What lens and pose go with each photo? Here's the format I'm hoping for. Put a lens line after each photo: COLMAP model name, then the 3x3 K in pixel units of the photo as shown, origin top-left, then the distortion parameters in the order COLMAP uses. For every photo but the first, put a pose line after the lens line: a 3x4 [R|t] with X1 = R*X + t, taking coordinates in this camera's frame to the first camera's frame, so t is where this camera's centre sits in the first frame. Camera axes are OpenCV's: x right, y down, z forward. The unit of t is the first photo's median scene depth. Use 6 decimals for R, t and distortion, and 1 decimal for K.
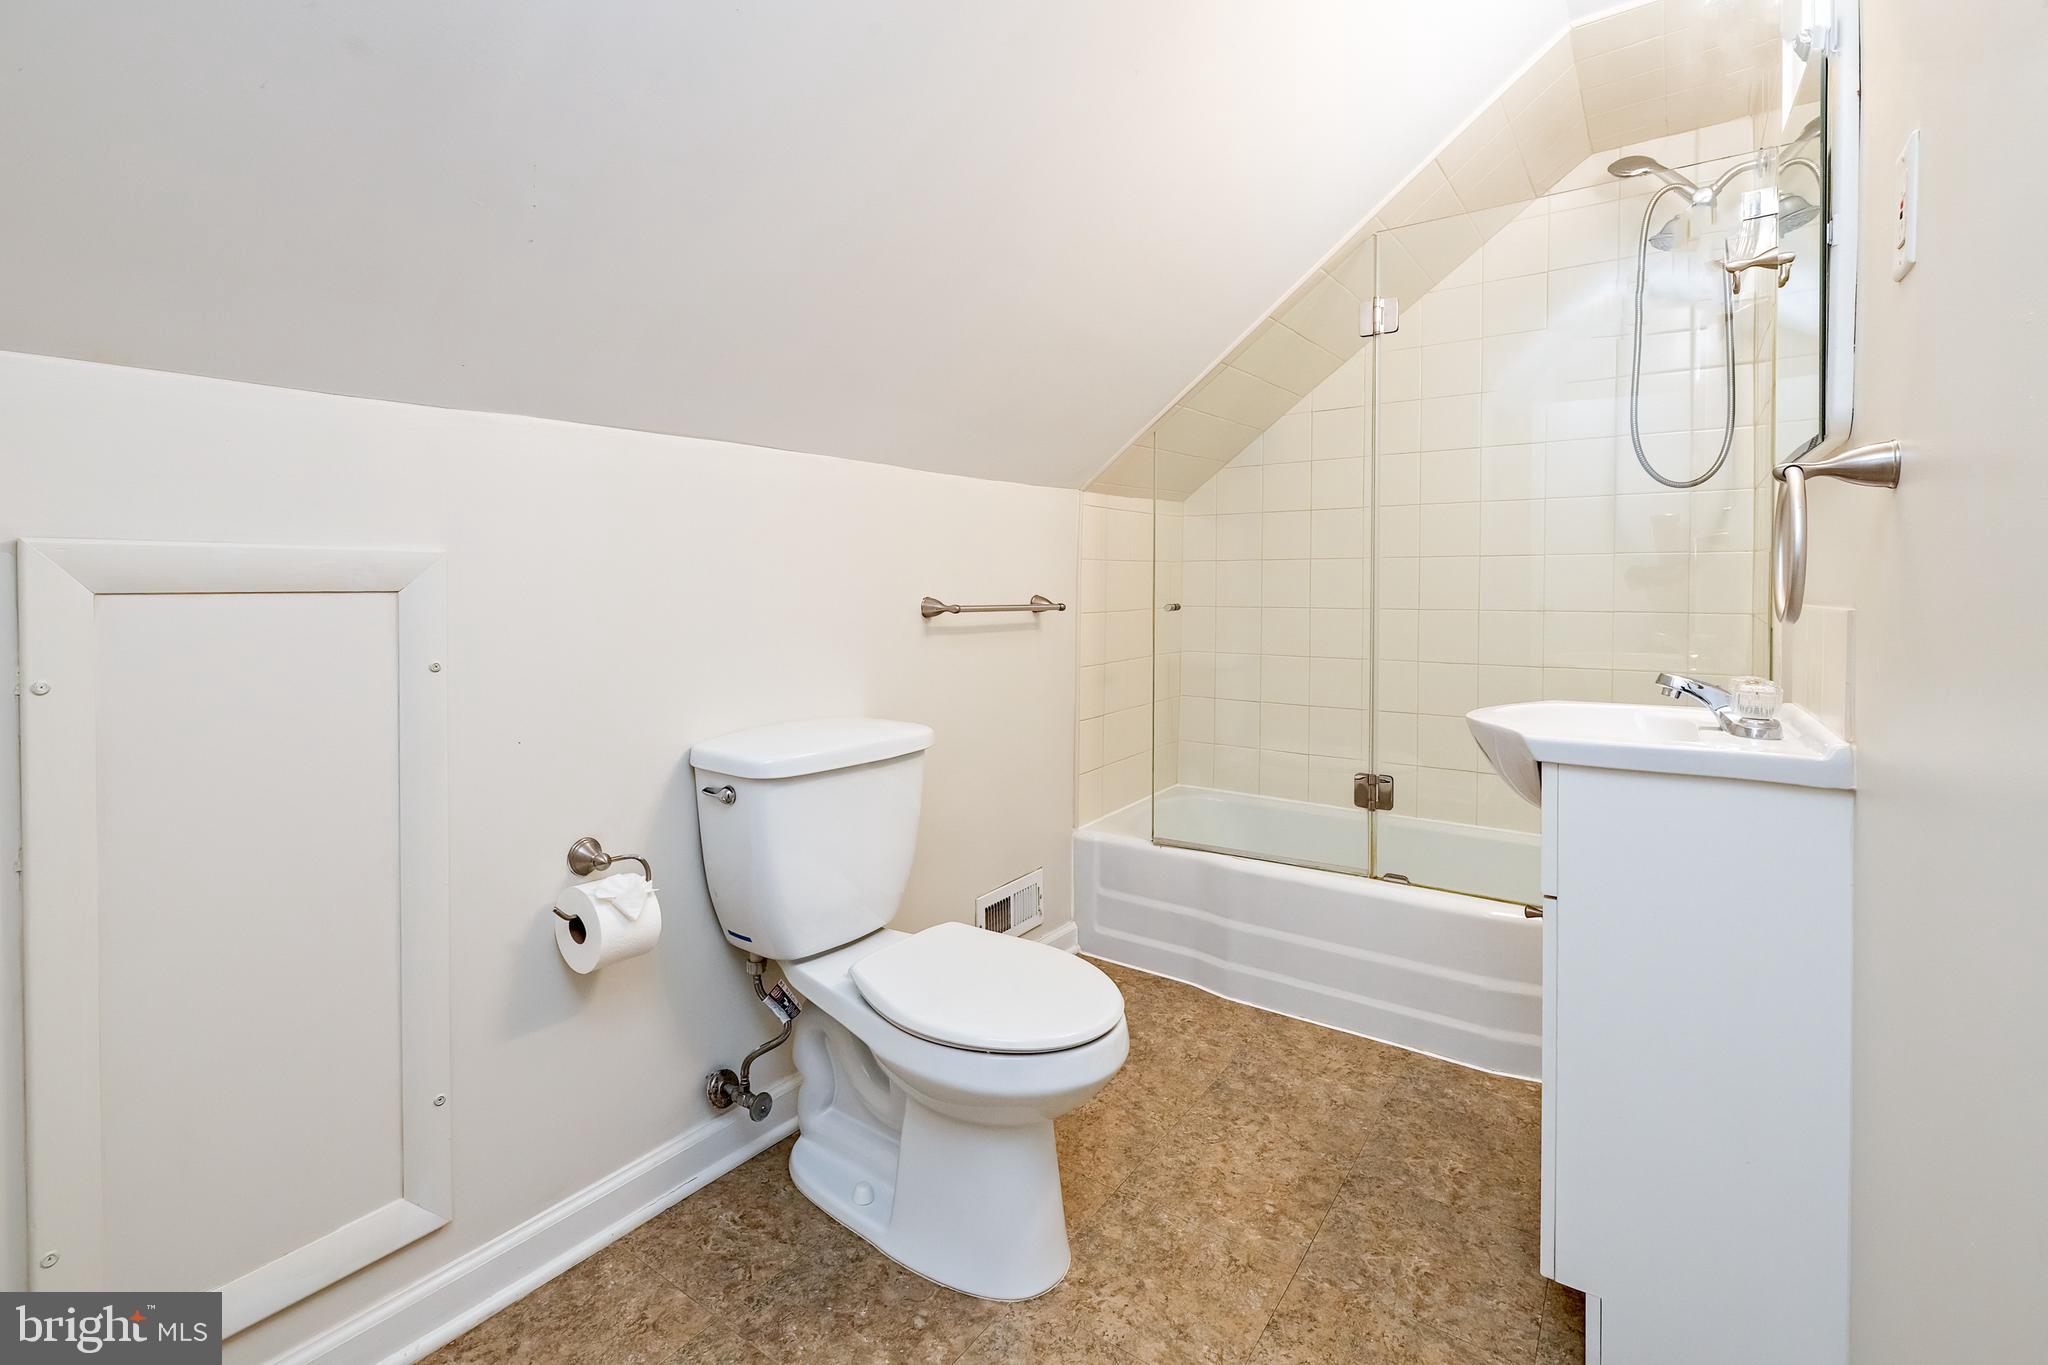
lens RADIAL K [[970.8, 0, 1074.0], [0, 970.8, 690.7], [0, 0, 1]] dist [0.001858, 0.000189]
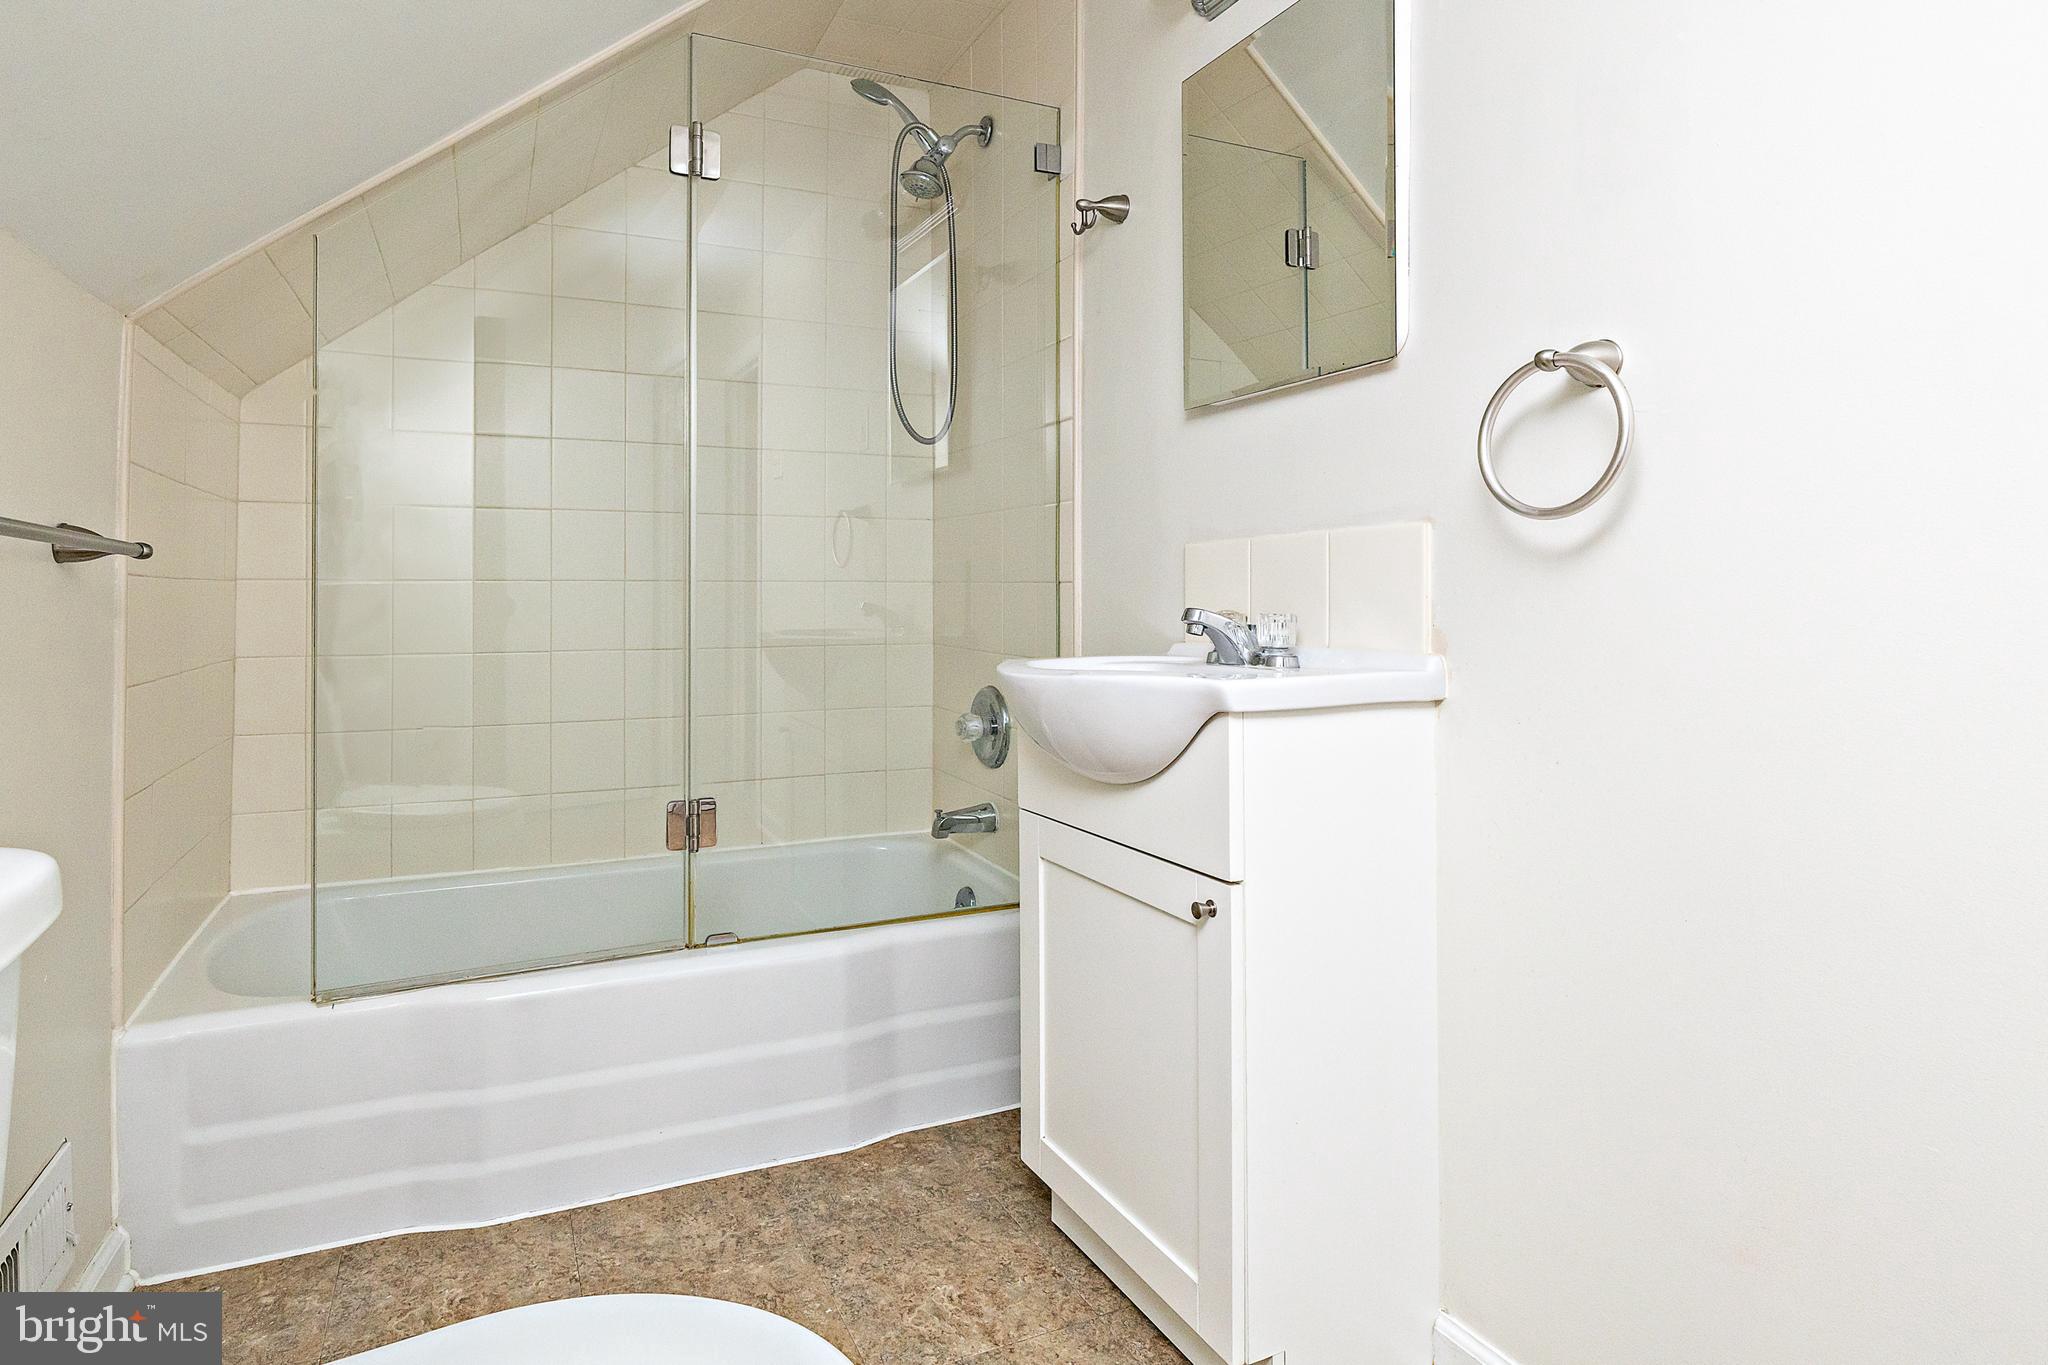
lens RADIAL K [[1039.1, 0, 1023.9], [0, 1039.1, 640.3], [0, 0, 1]] dist [-0.001473, 0.002138]
pose [[0.574741, -0.047611, 0.816949, -0.163151], [0.102118, 0.994676, -0.013873, 0.005340], [-0.811939, 0.091398, 0.576543, 0.356137]]
